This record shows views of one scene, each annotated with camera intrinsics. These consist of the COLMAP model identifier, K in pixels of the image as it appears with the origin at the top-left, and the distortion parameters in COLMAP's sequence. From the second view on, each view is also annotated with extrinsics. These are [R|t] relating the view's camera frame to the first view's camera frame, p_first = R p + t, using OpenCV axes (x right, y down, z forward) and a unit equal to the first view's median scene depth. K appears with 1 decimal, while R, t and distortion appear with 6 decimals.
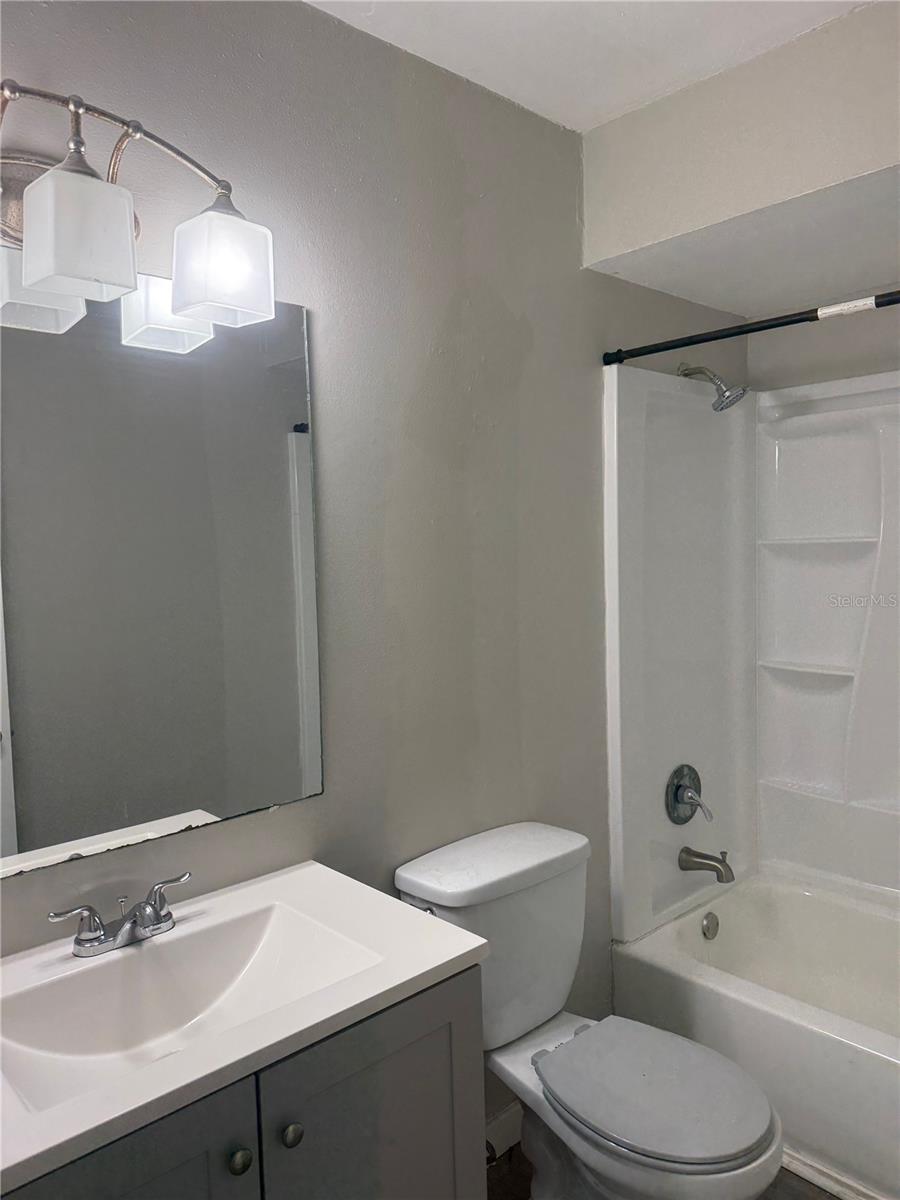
lens RADIAL K [[836.1, 0, 450.0], [0, 836.1, 600.0], [0, 0, 1]] dist [0.045017, -0.072347]
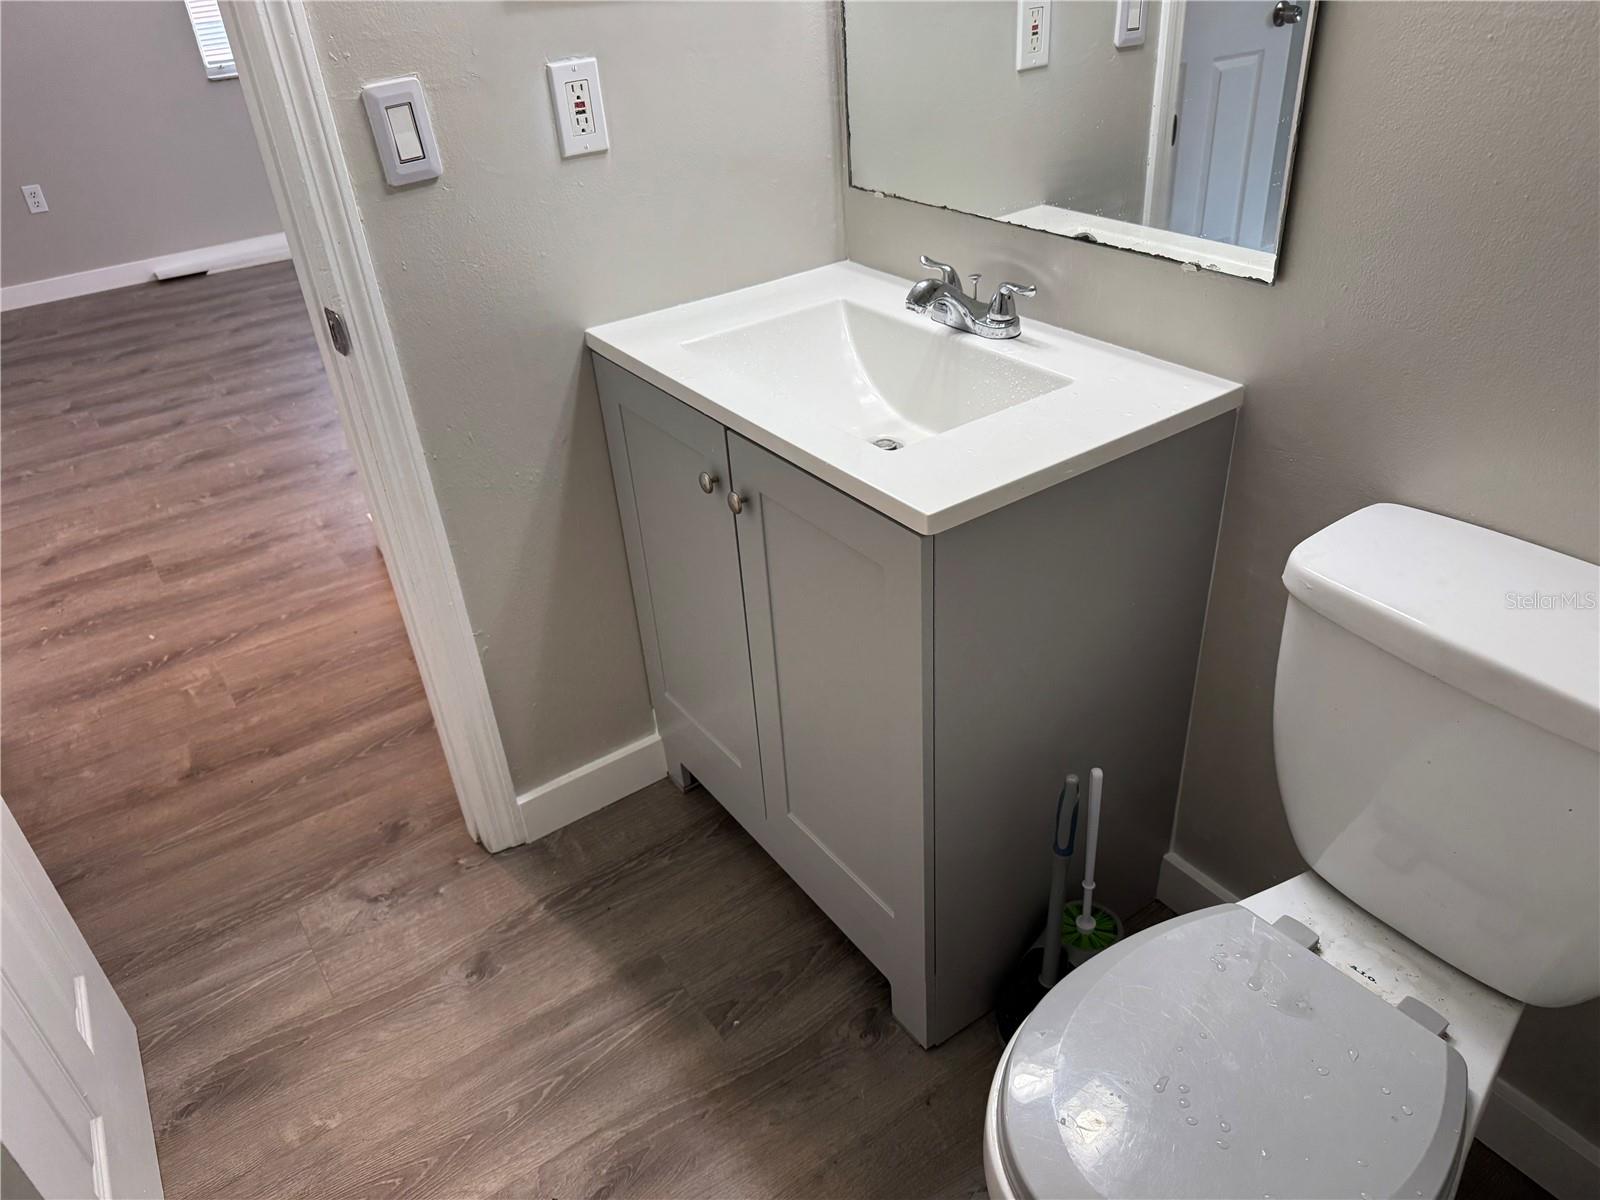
lens RADIAL K [[1115.3, 0, 800.0], [0, 1115.3, 600.0], [0, 0, 1]] dist [0.014856, -0.019690]
pose [[-0.121136, 0.556553, -0.821933, 0.693954], [0.001765, 0.828150, 0.560503, -0.010894], [0.992634, 0.066446, -0.101301, 0.887974]]
